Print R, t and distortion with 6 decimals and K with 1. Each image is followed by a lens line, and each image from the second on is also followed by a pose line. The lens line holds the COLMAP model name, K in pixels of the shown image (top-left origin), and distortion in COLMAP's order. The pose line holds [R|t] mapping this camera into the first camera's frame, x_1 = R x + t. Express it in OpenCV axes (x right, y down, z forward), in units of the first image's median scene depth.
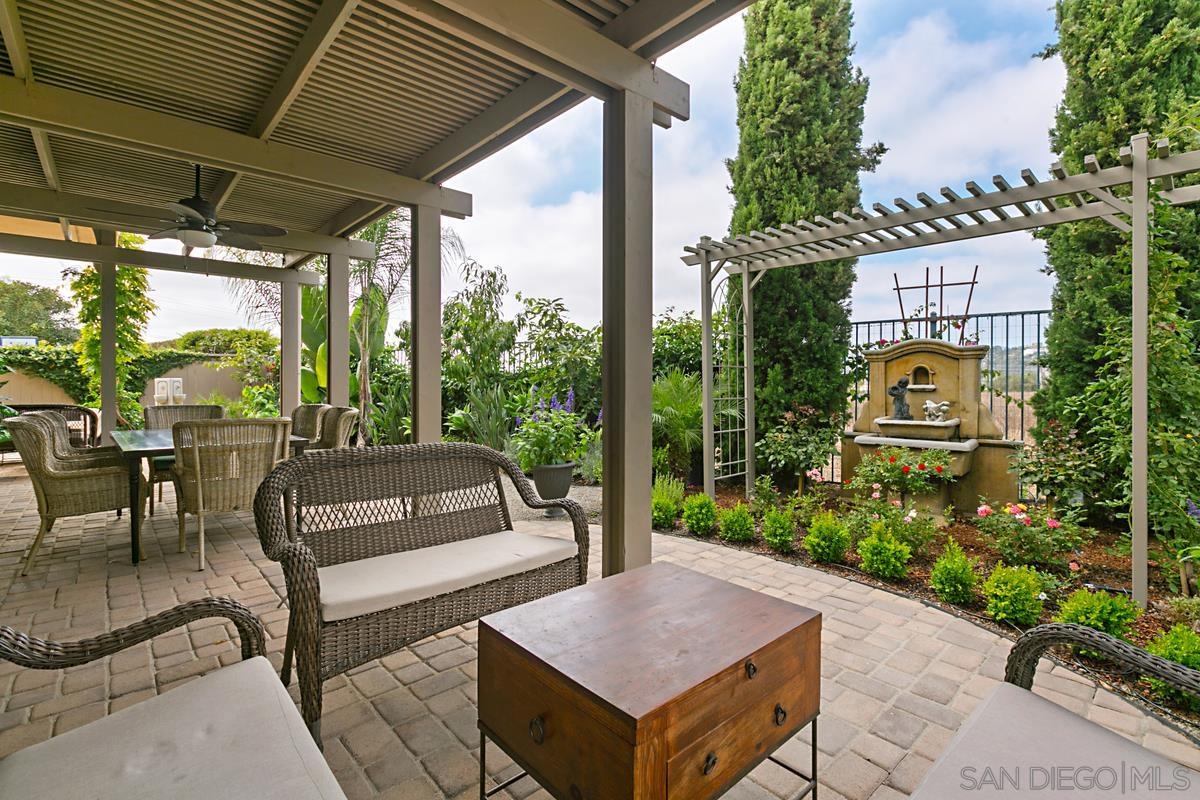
lens RADIAL K [[554.6, 0, 599.0], [0, 554.6, 389.1], [0, 0, 1]] dist [-0.002406, -0.000986]
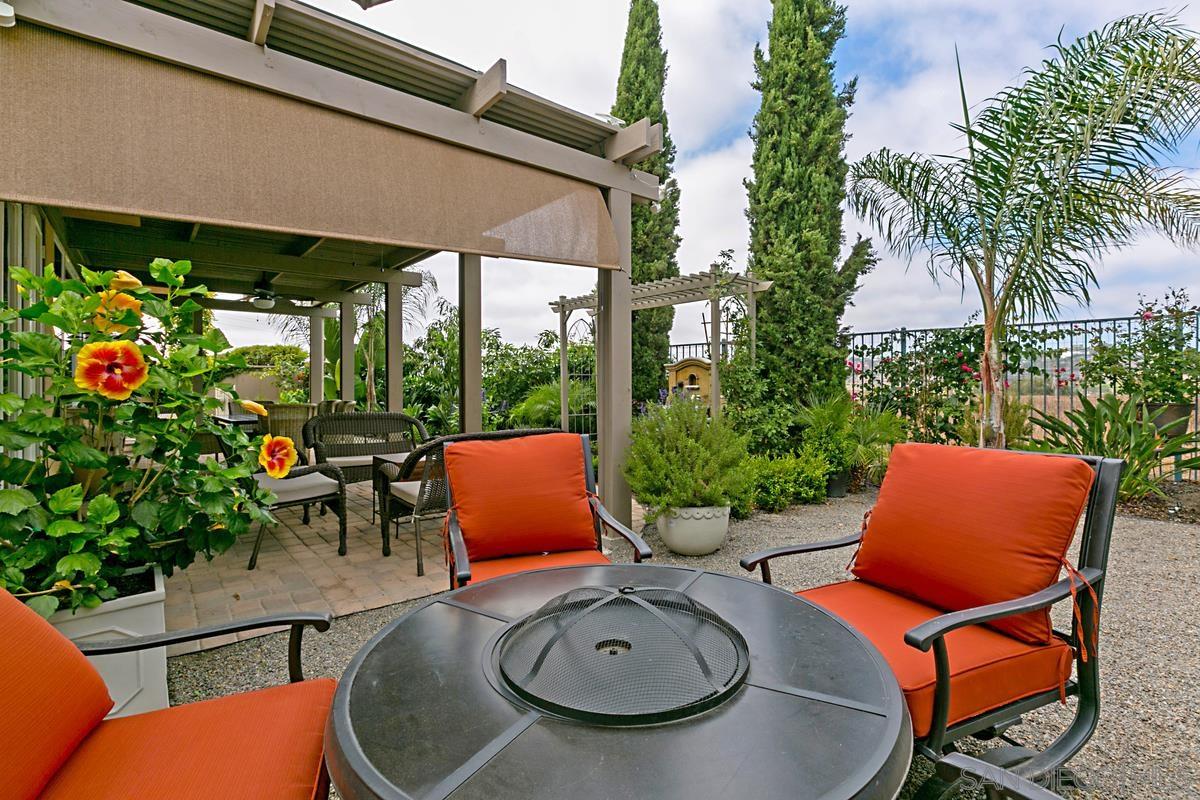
lens RADIAL K [[554.6, 0, 600.1], [0, 554.6, 396.1], [0, 0, 1]] dist [-0.002406, -0.000986]
pose [[0.999319, -0.003468, -0.036735, 0.249792], [0.003490, 0.999994, 0.000555, 0.015005], [0.036733, -0.000683, 0.999325, -0.443360]]
